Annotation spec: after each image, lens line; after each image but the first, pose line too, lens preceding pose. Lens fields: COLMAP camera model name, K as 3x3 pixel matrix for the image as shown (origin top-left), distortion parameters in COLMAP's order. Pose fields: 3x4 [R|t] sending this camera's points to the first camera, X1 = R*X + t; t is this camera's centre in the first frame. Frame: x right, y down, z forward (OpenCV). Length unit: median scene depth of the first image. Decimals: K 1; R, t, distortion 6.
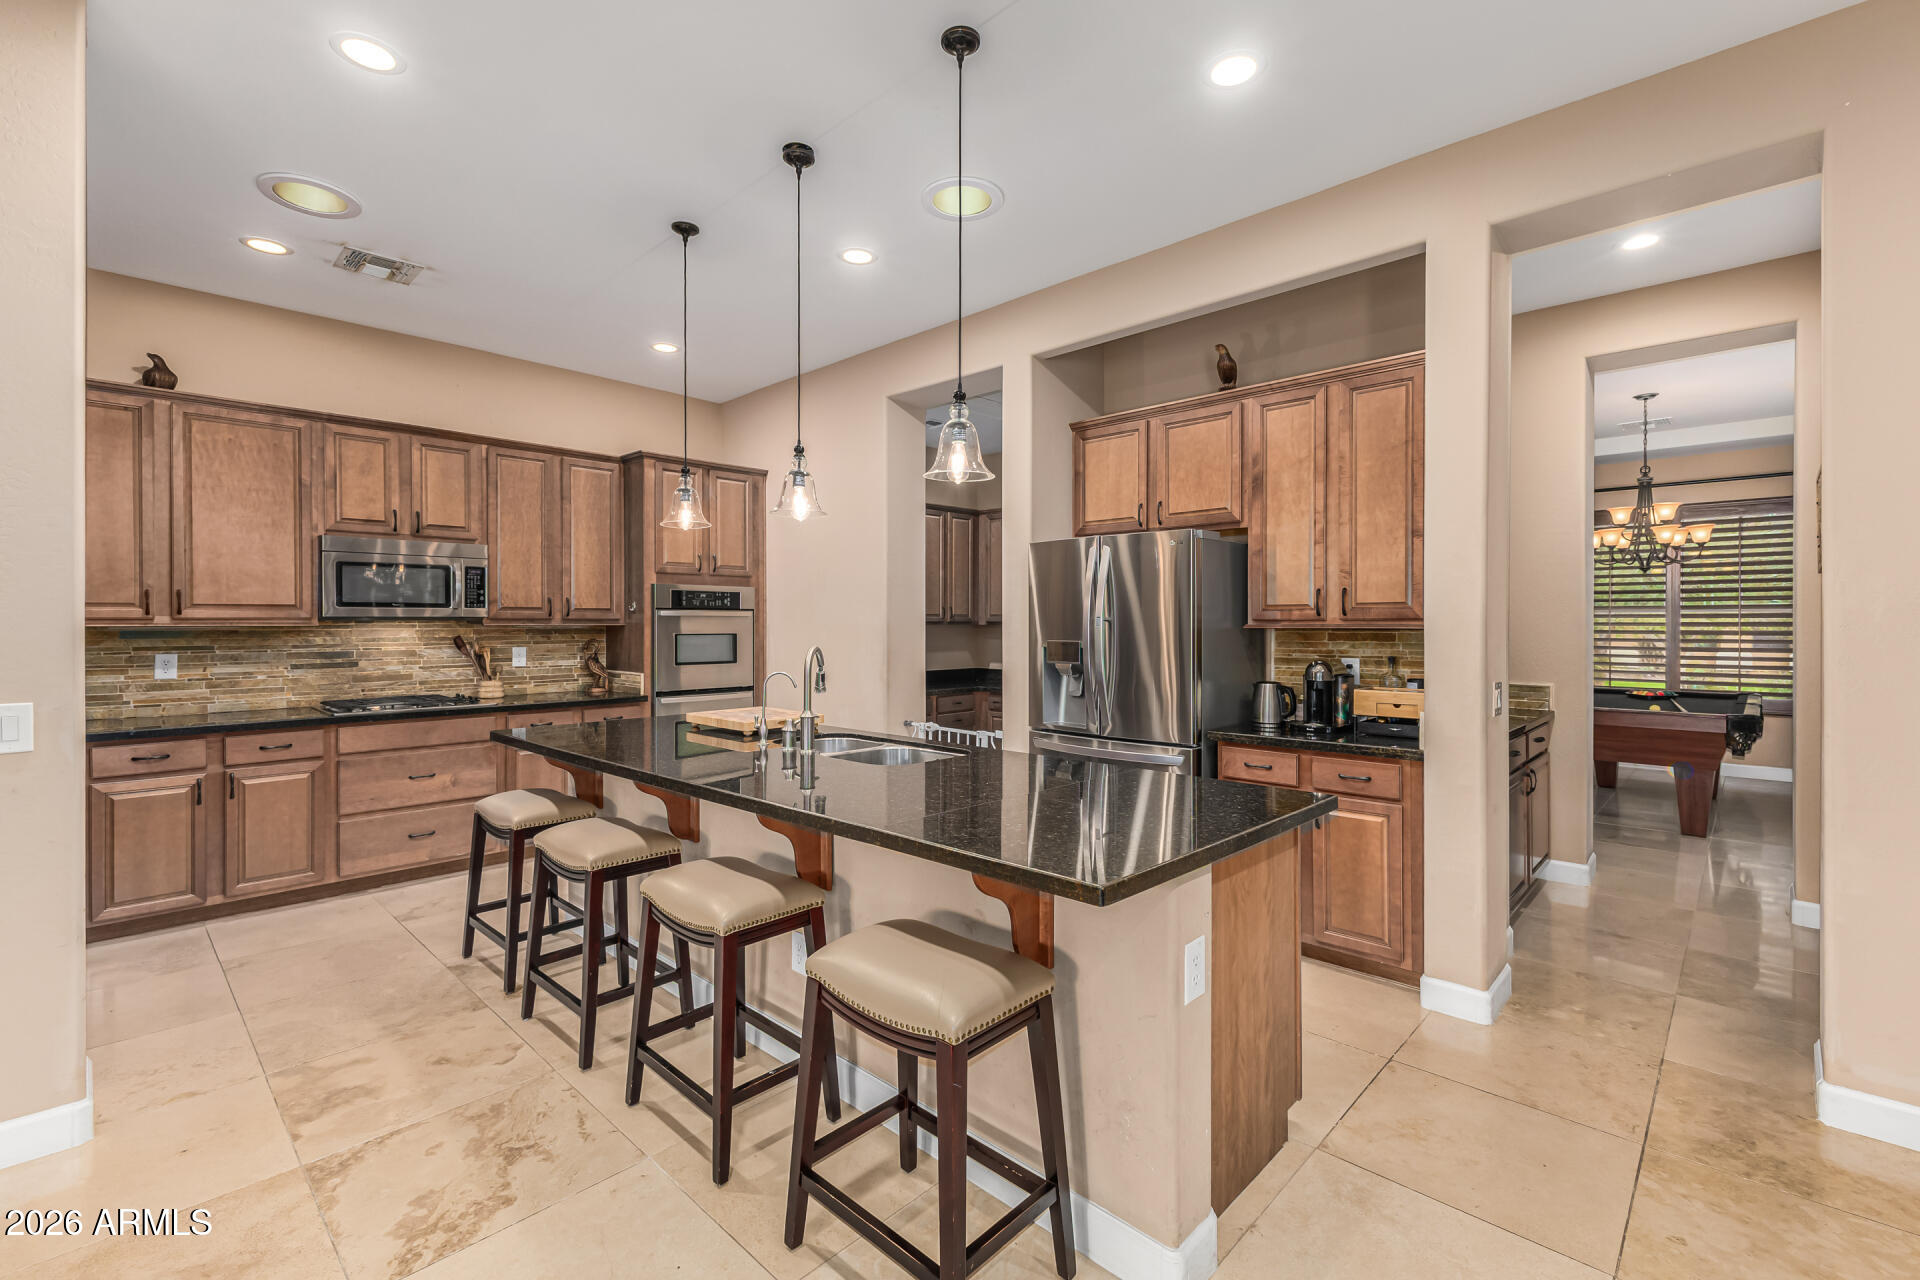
lens RADIAL K [[829.7, 0, 949.3], [0, 829.7, 629.5], [0, 0, 1]] dist [0.003033, -0.000177]
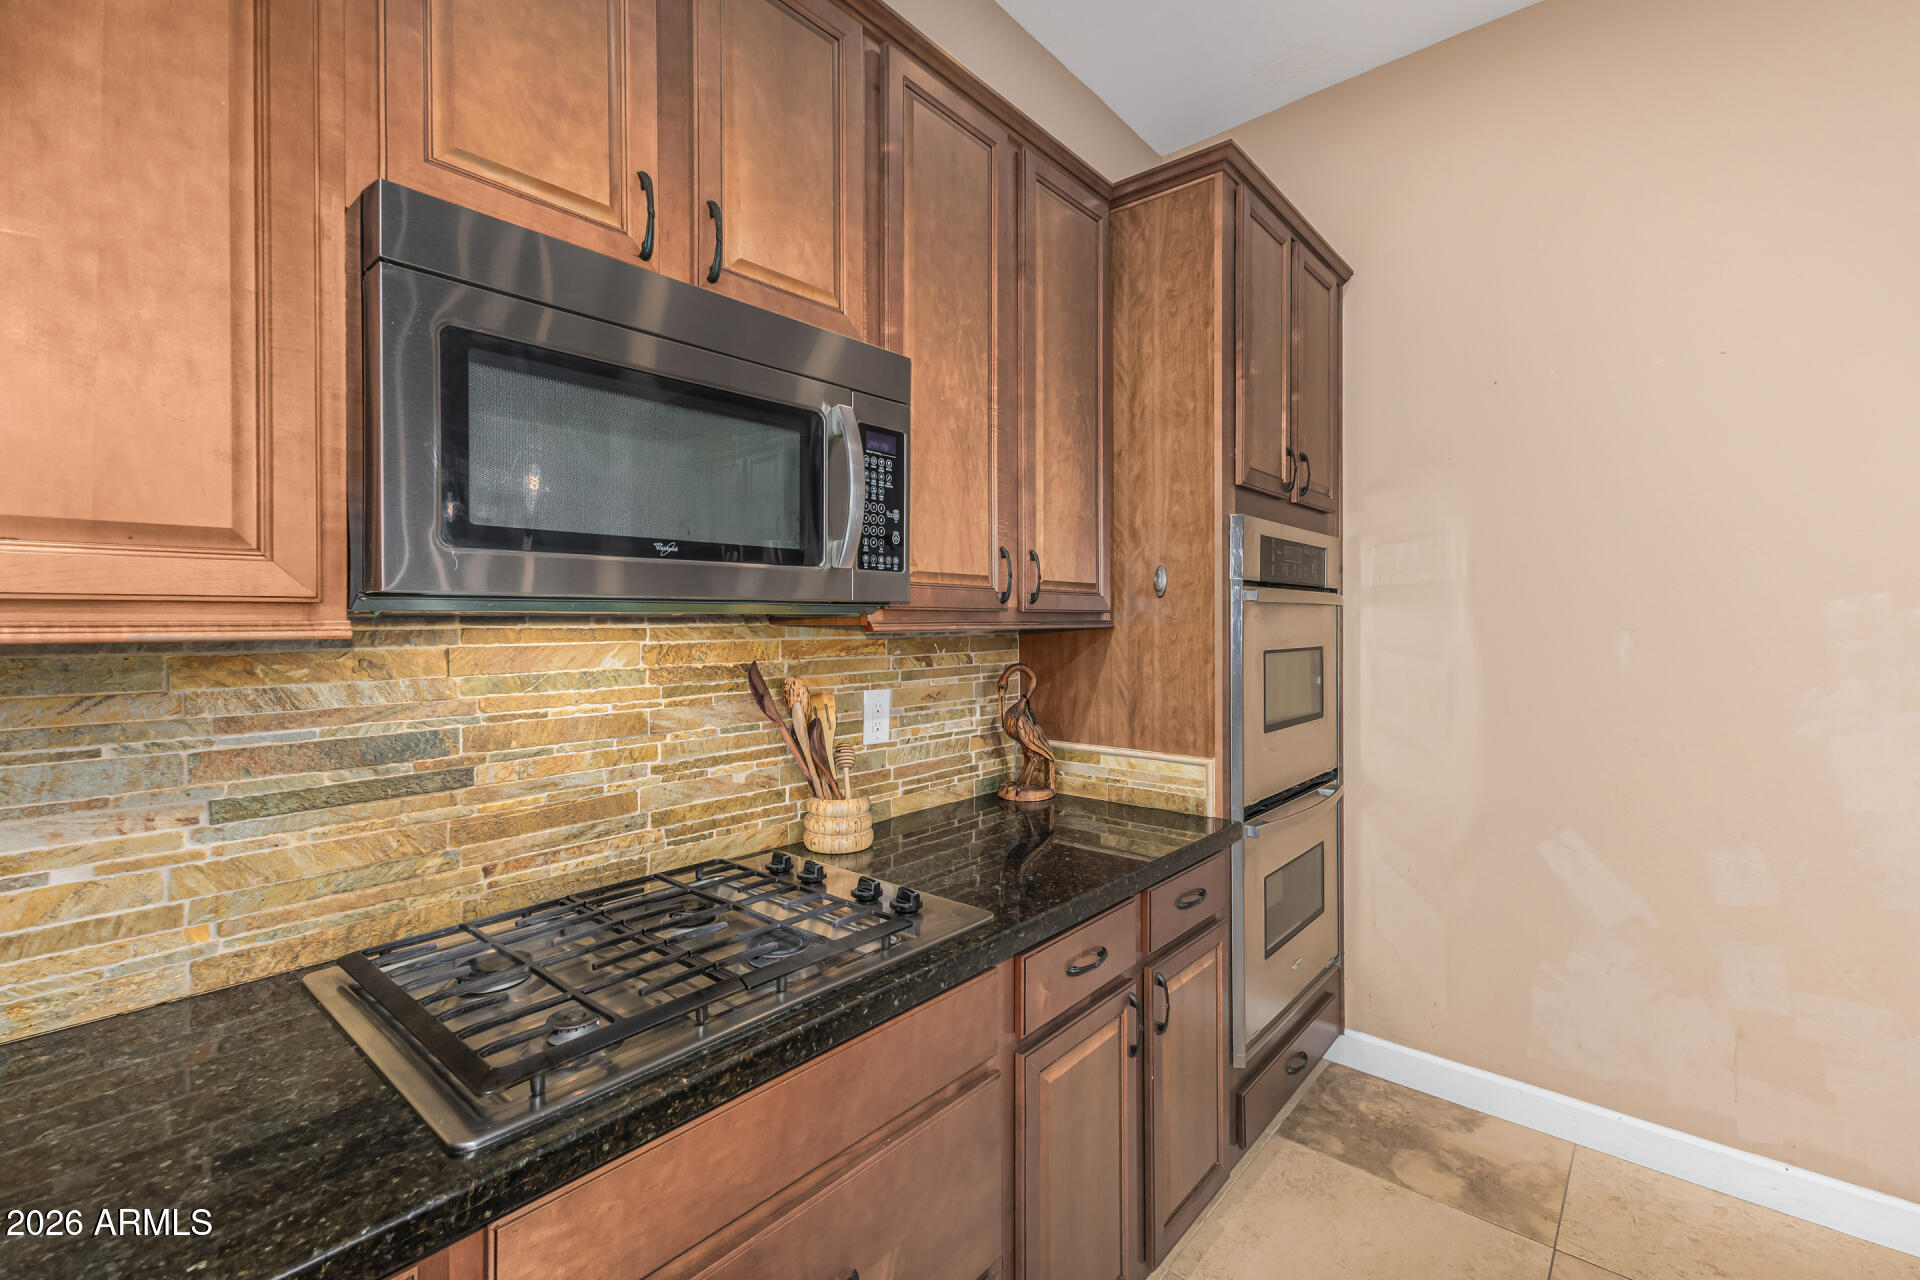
lens RADIAL K [[829.7, 0, 956.6], [0, 829.7, 630.1], [0, 0, 1]] dist [0.003033, -0.000177]
pose [[0.998049, -0.005057, 0.062232, -0.556631], [0.005118, 0.999987, -0.000816, -0.004636], [-0.062227, 0.001133, 0.998061, 0.702259]]
